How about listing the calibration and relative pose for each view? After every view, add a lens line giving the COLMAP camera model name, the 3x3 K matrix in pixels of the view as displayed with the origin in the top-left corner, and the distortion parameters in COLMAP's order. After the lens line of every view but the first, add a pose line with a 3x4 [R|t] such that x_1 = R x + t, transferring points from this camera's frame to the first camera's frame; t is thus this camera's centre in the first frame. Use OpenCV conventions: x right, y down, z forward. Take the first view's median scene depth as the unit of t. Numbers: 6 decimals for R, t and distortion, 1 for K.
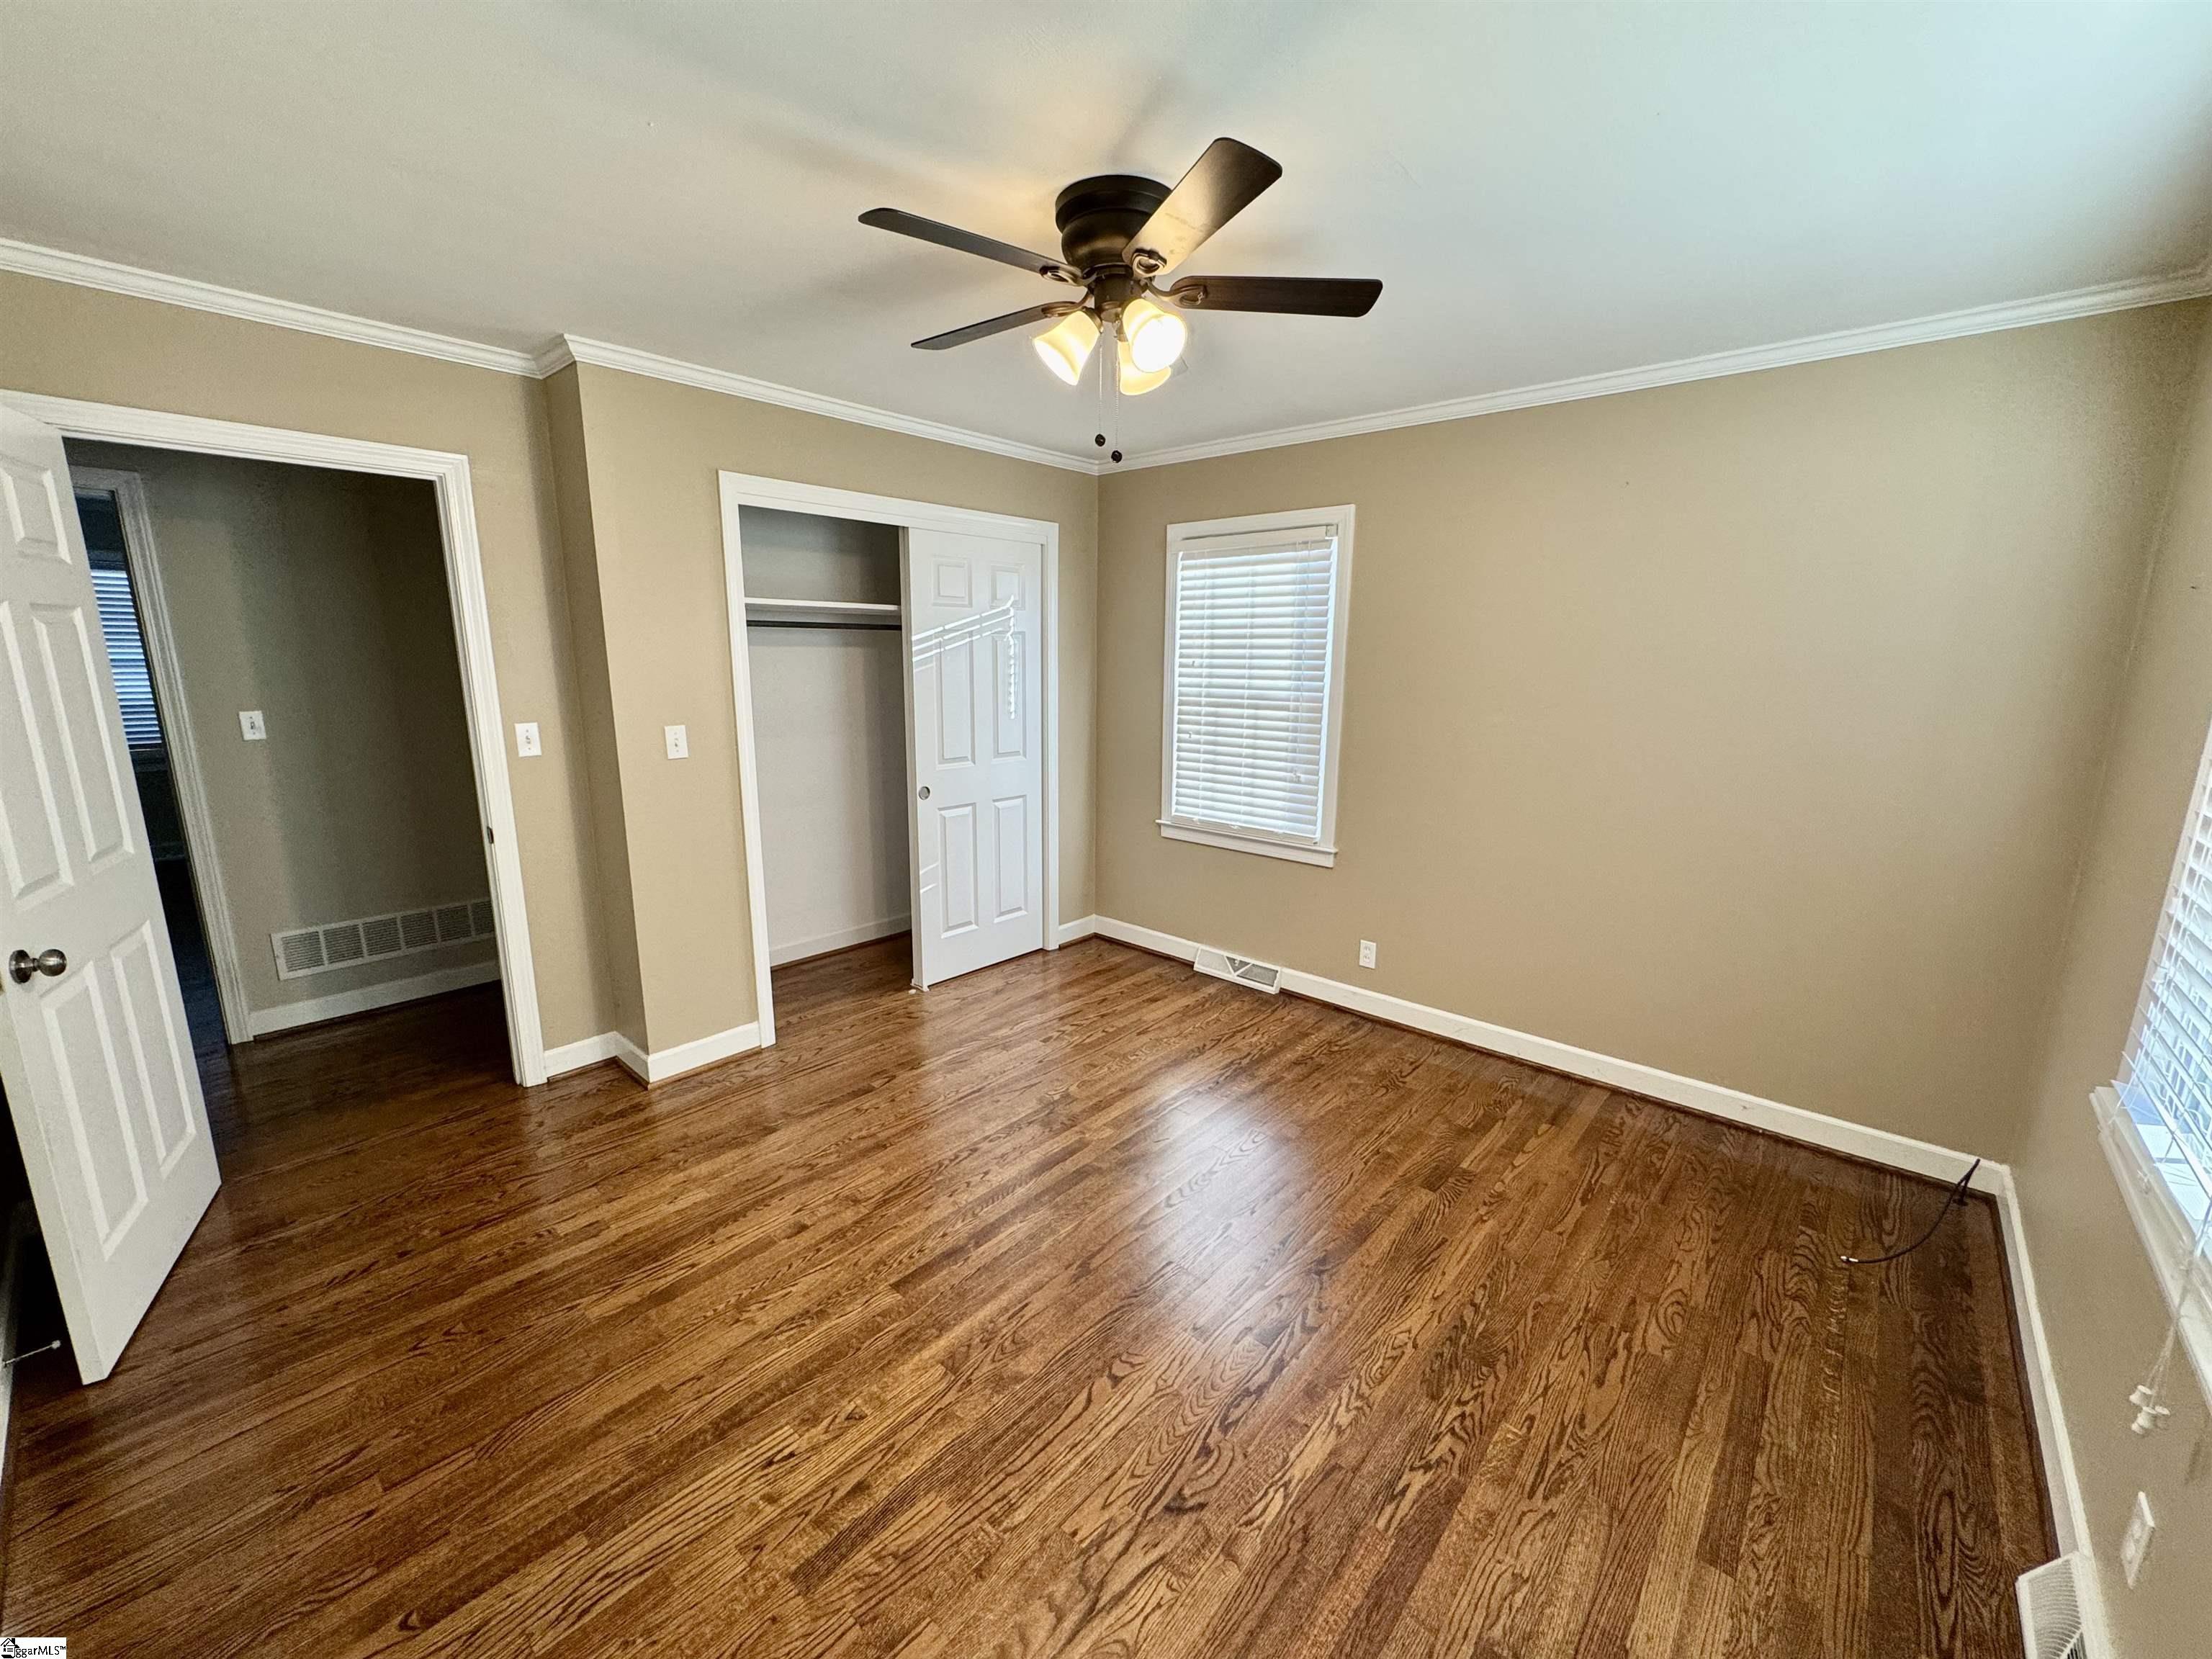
lens RADIAL K [[913.1, 0, 1106.0], [0, 913.1, 829.5], [0, 0, 1]] dist [0.007682, -0.000189]
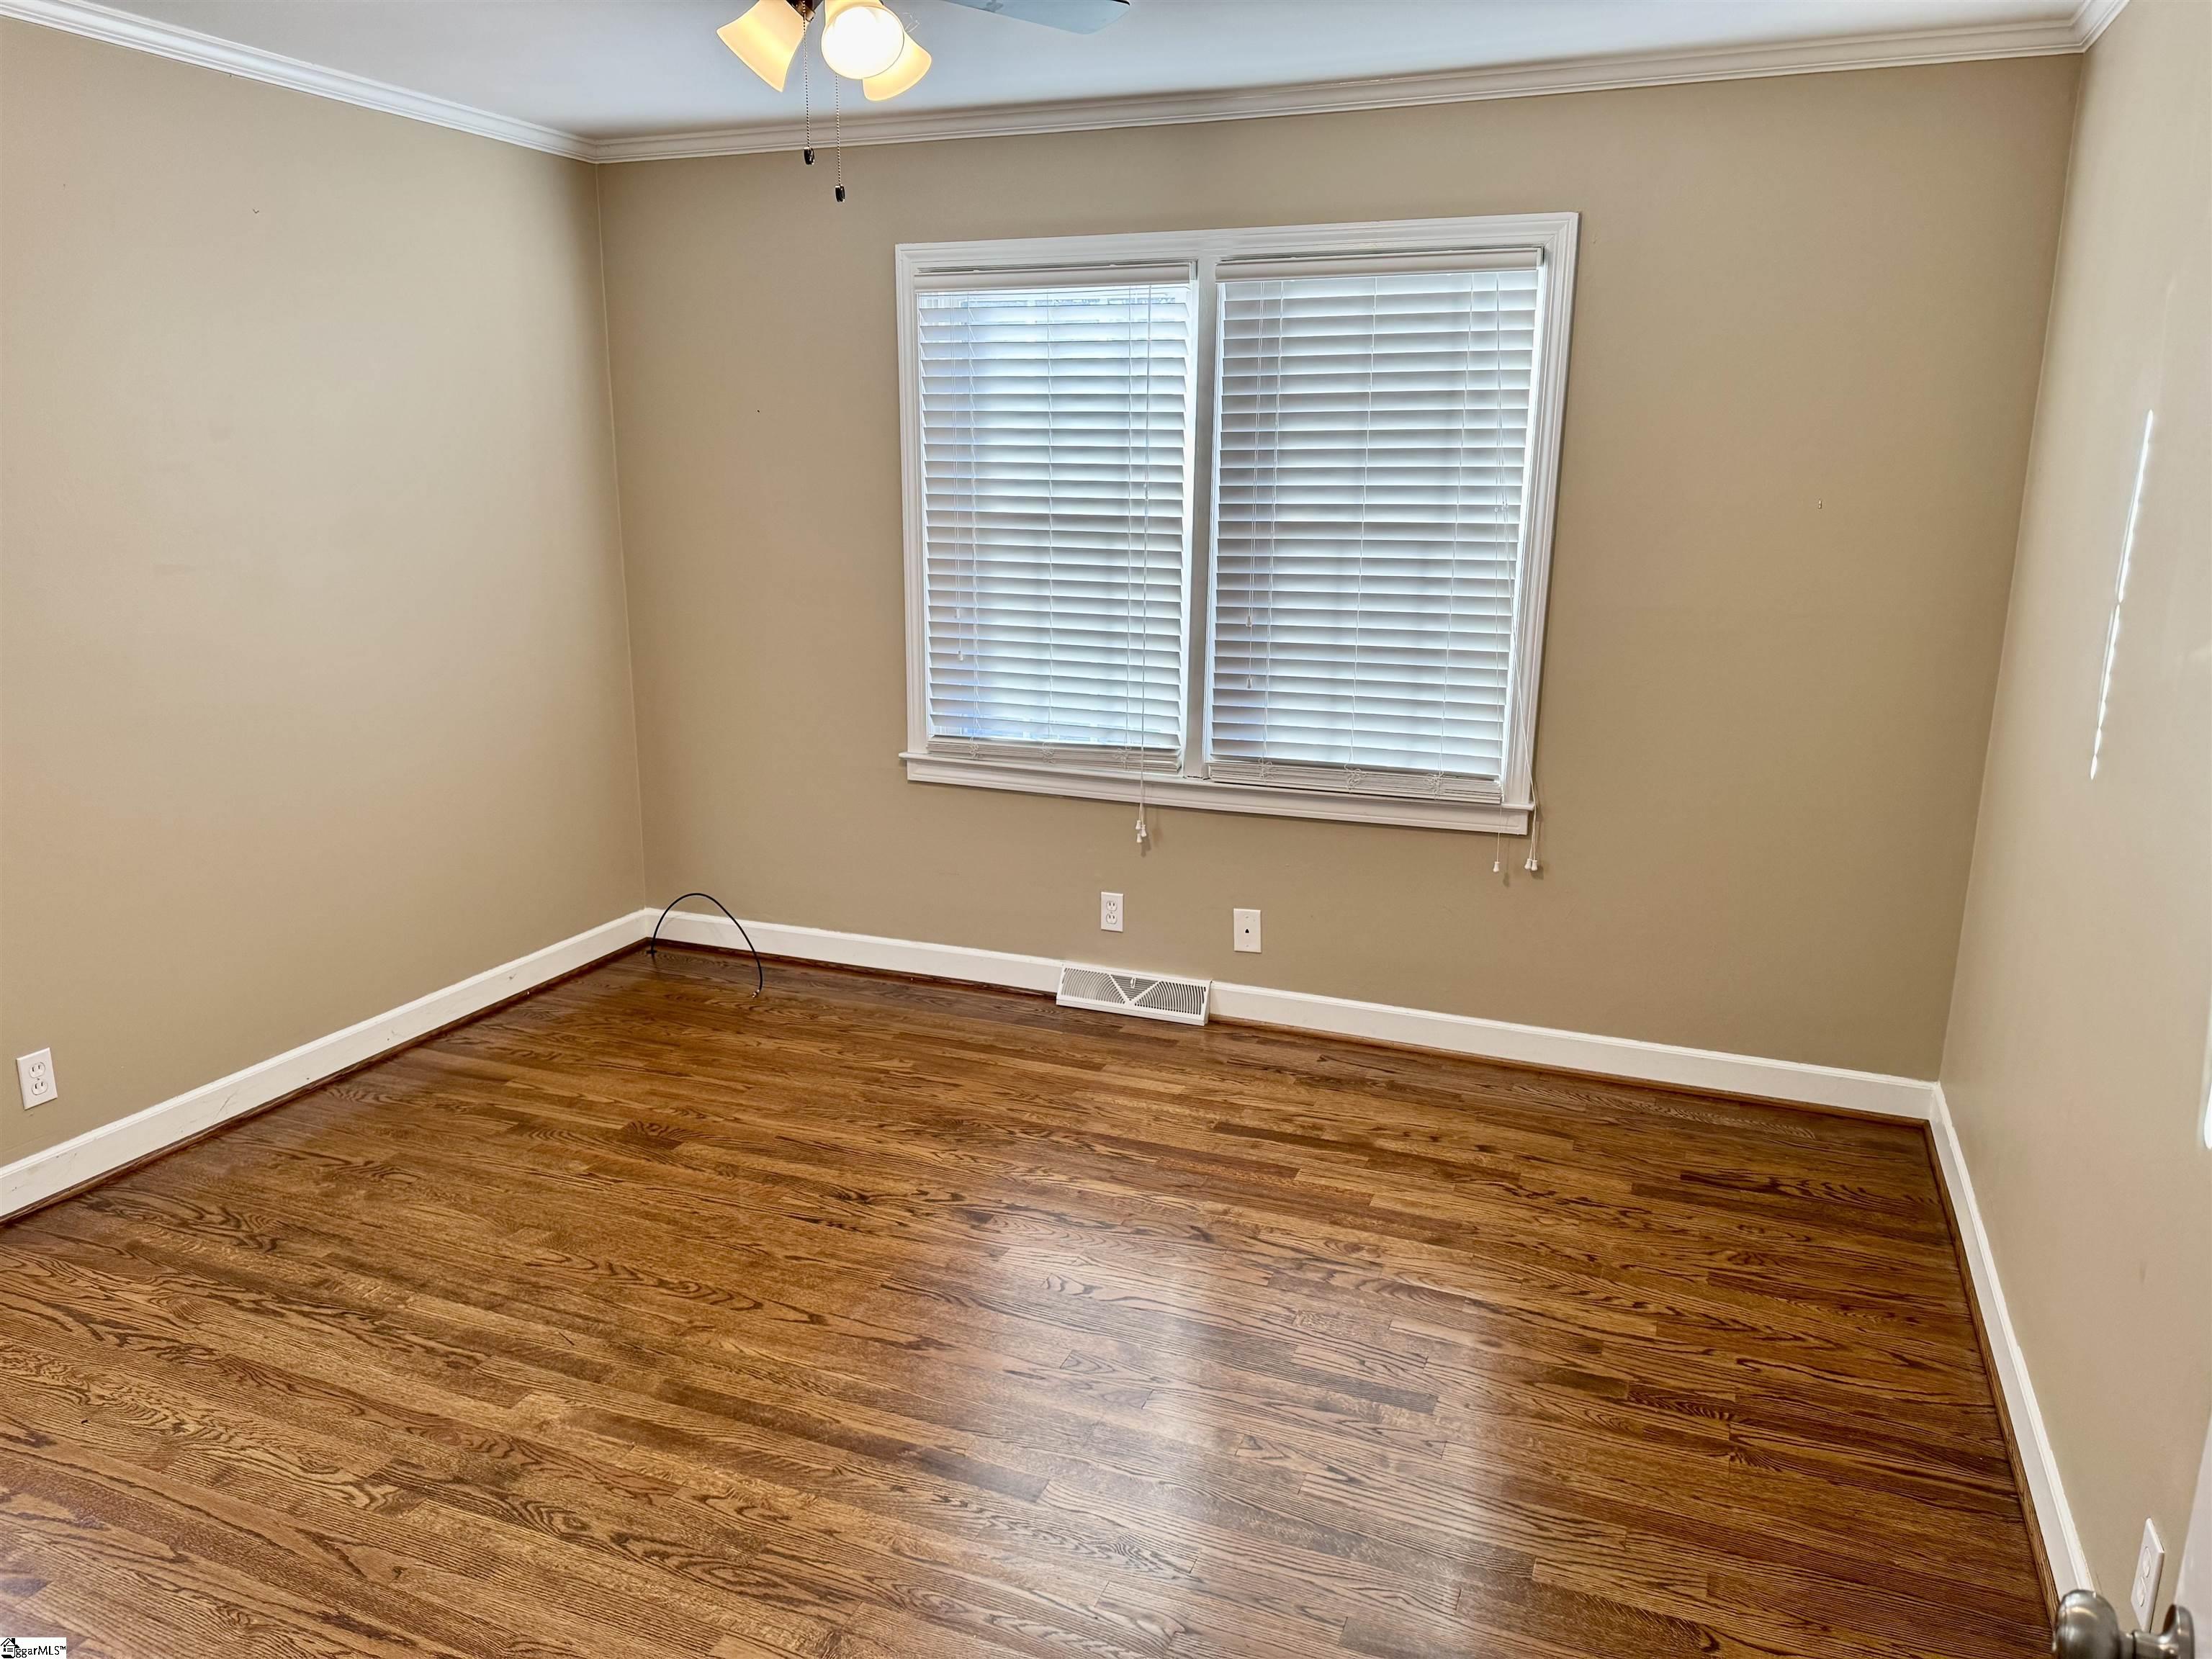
lens RADIAL K [[1558.6, 0, 1106.0], [0, 1558.6, 829.5], [0, 0, 1]] dist [0.008434, -0.002713]
pose [[-0.355272, -0.224752, 0.907341, -1.315413], [0.176207, 0.937161, 0.301133, -0.289633], [-0.918005, 0.266864, -0.293344, 1.344262]]
